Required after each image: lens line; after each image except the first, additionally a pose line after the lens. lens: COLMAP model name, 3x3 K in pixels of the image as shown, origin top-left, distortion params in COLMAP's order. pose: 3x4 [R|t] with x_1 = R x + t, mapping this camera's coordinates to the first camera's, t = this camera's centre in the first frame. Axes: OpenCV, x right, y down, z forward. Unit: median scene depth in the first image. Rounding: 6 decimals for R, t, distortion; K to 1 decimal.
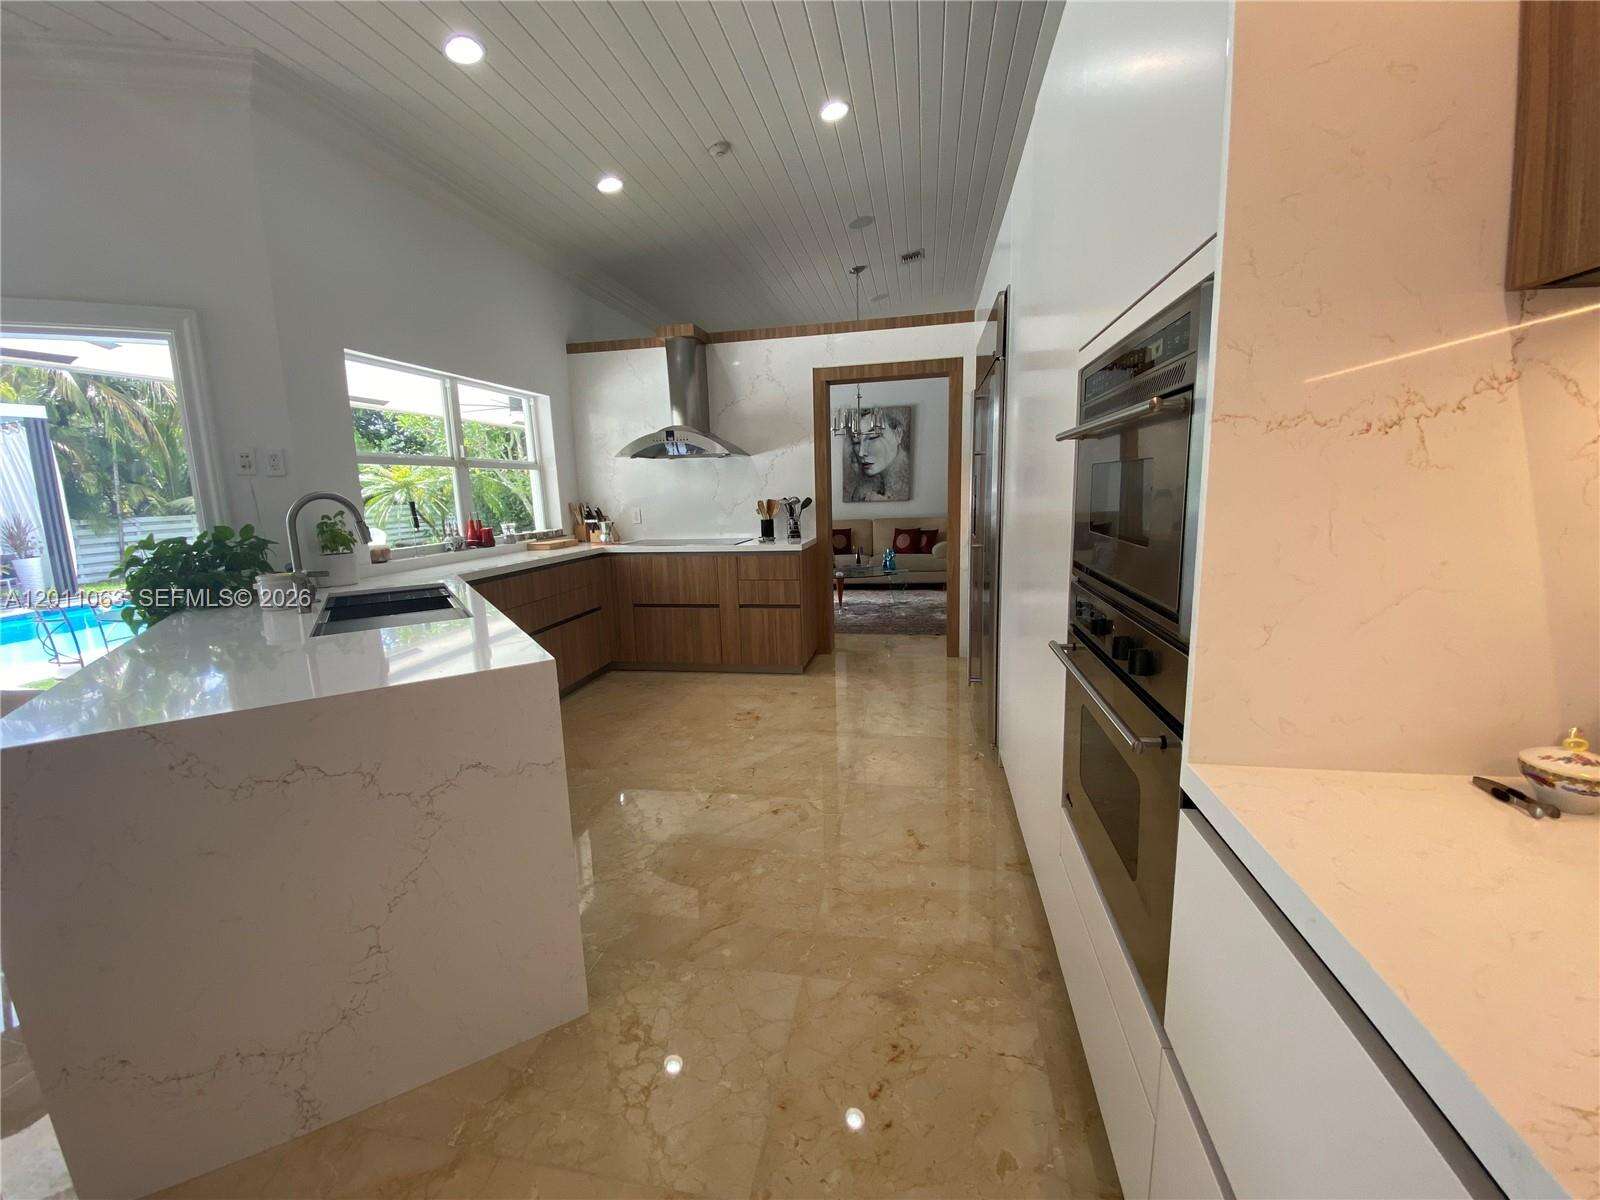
lens RADIAL K [[651.0, 0, 789.8], [0, 651.0, 601.0], [0, 0, 1]] dist [0.051437, -0.036750]
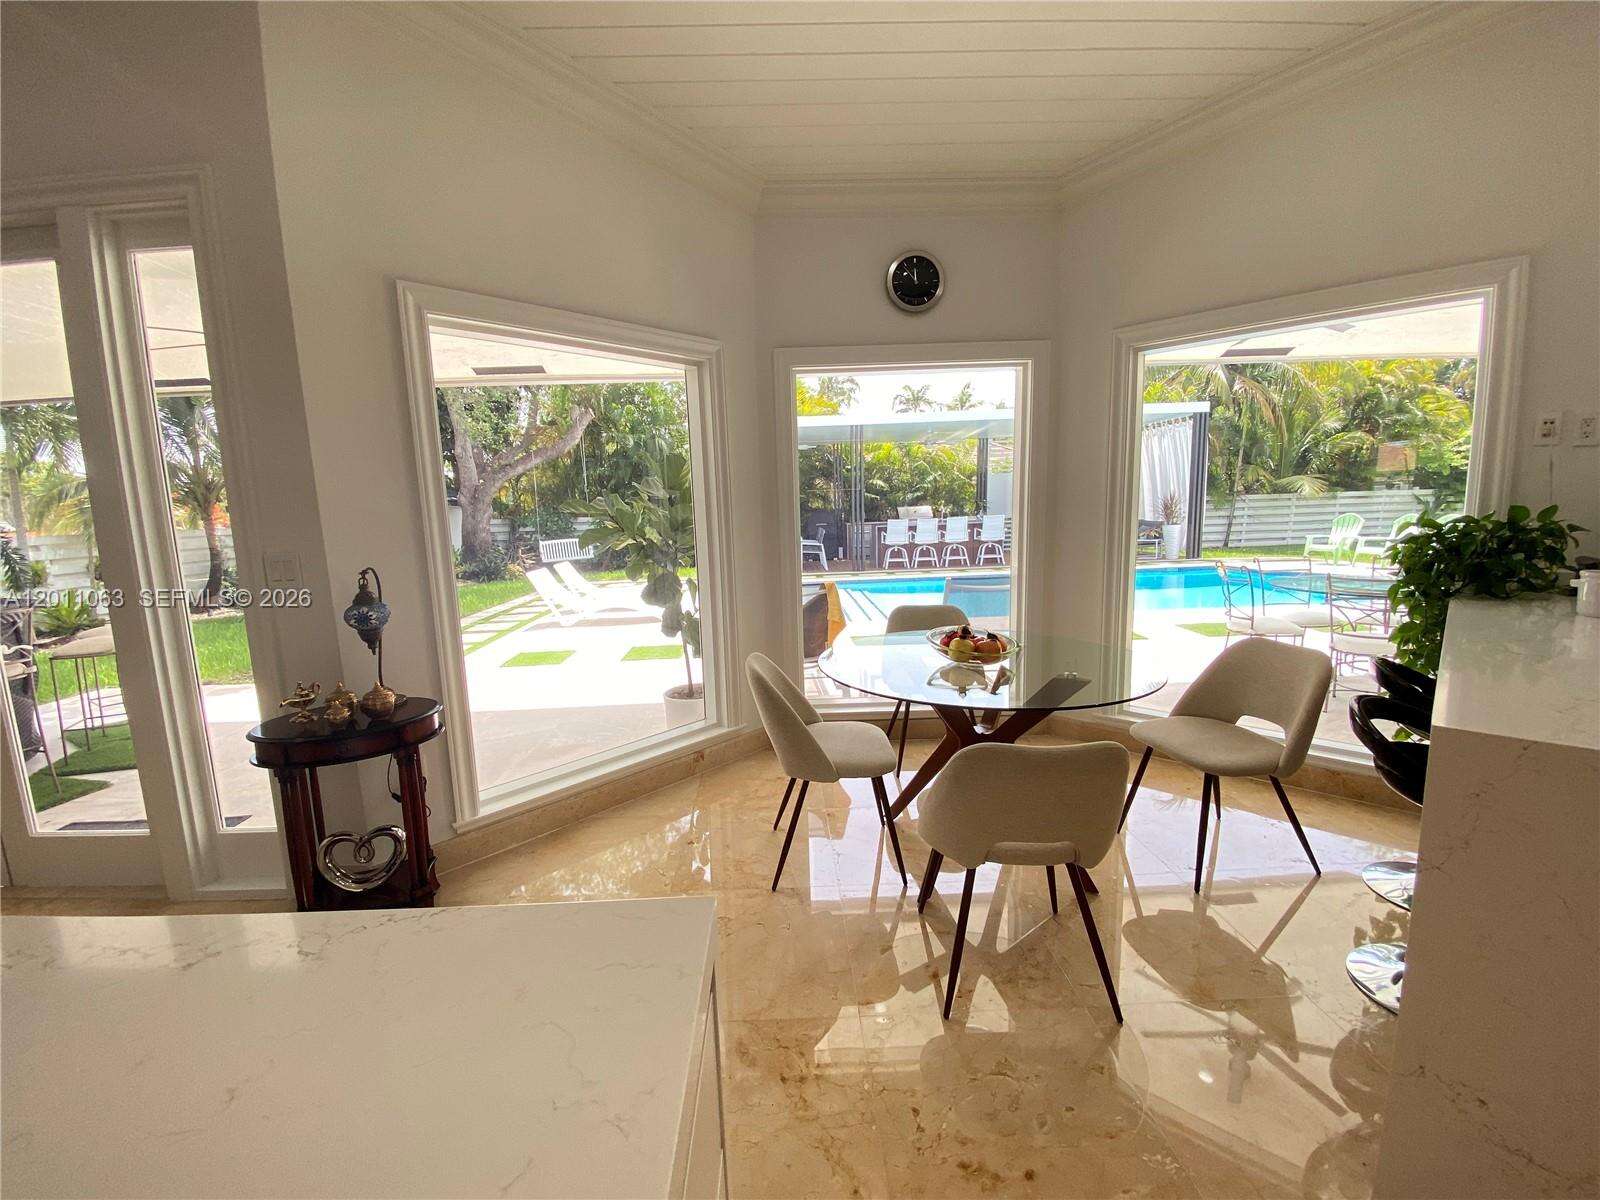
lens RADIAL K [[651.0, 0, 789.8], [0, 651.0, 601.0], [0, 0, 1]] dist [0.051437, -0.036750]
pose [[0.223633, 0.165962, -0.960440, -0.138035], [-0.136820, 0.980985, 0.137655, 0.011909], [0.965023, 0.100623, 0.242087, -0.057404]]
